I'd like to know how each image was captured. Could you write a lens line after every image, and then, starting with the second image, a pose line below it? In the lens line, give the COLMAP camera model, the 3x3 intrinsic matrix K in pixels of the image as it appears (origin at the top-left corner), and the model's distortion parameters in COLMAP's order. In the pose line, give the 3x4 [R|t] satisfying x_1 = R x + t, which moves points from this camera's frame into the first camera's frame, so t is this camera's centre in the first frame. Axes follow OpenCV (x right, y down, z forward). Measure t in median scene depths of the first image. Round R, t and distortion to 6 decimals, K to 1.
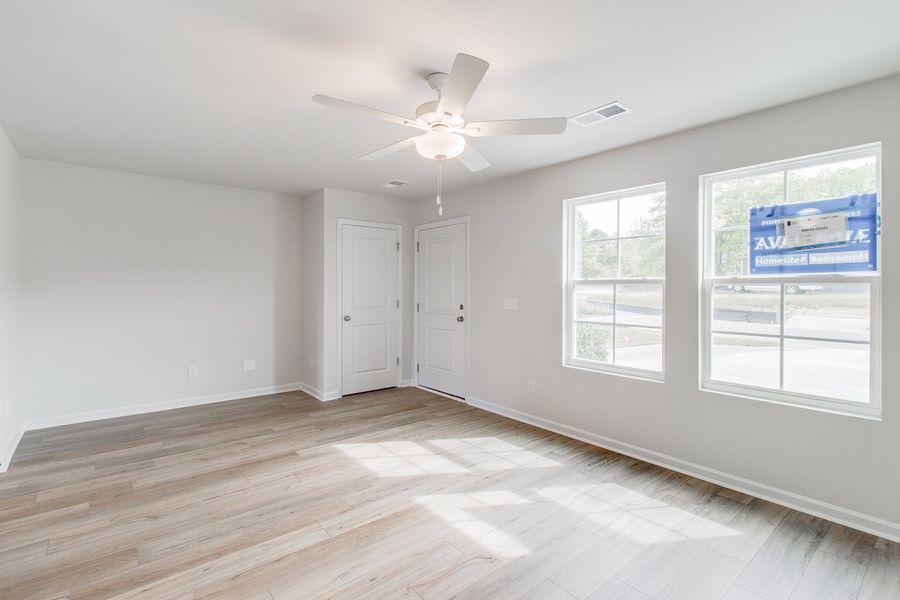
lens RADIAL K [[424.8, 0, 446.4], [0, 424.8, 292.8], [0, 0, 1]] dist [0.009387, 0.000347]
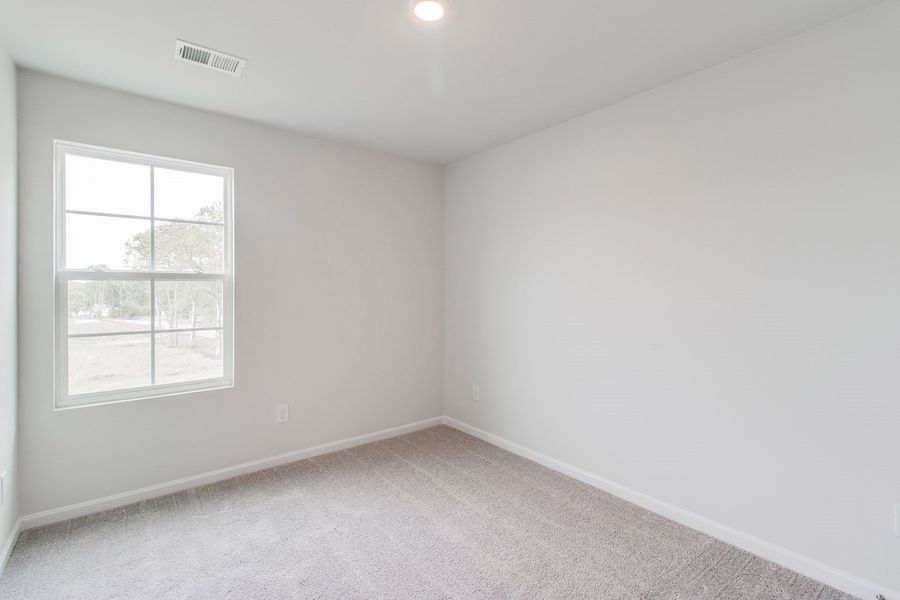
lens RADIAL K [[424.8, 0, 449.9], [0, 424.8, 291.8], [0, 0, 1]] dist [0.009387, 0.000347]
pose [[0.030851, -0.011428, 0.999459, -0.231521], [0.005534, 0.999921, 0.011263, 0.001923], [-0.999509, 0.005183, 0.030911, 0.336644]]
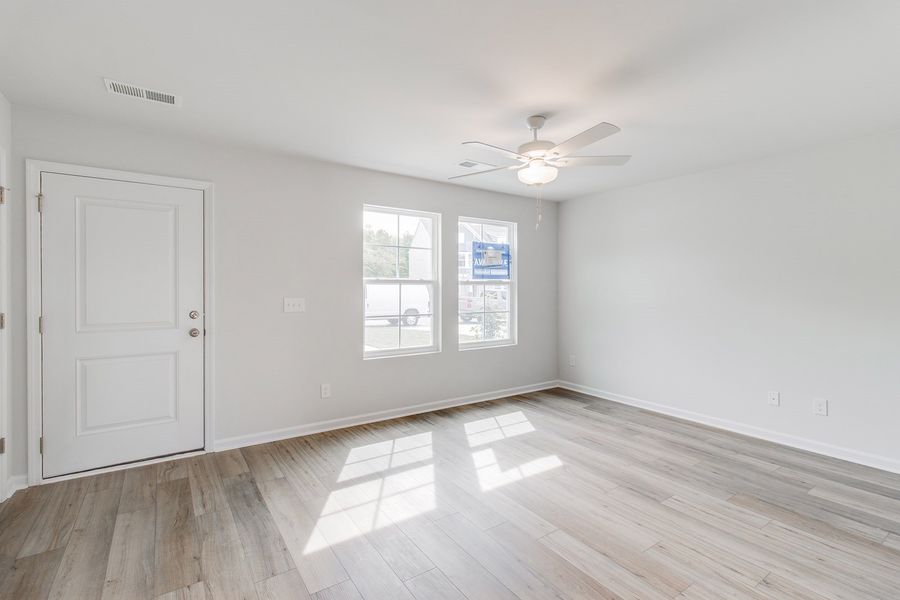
lens RADIAL K [[424.8, 0, 462.5], [0, 424.8, 288.4], [0, 0, 1]] dist [0.009387, 0.000347]
pose [[0.065835, -0.005483, 0.997815, -0.947790], [0.006469, 0.999966, 0.005068, -0.011681], [-0.997810, 0.006121, 0.065869, 0.840009]]
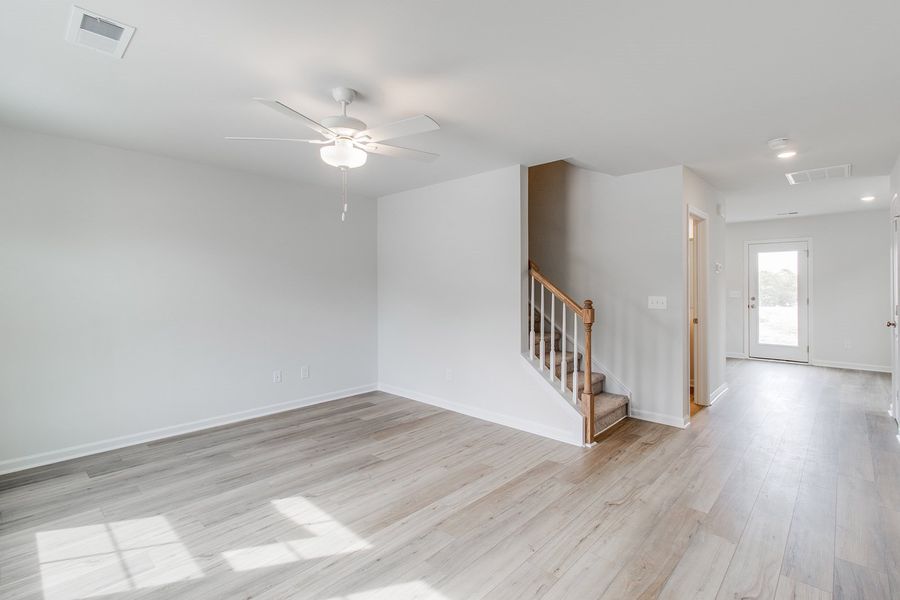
lens RADIAL K [[414.7, 0, 447.7], [0, 414.7, 290.6], [0, 0, 1]] dist [0.002207, -0.000059]
pose [[-0.992098, -0.001799, -0.125449, -0.109963], [-0.004475, 0.999768, 0.021047, -0.027886], [0.125382, 0.021442, -0.991877, 1.547139]]
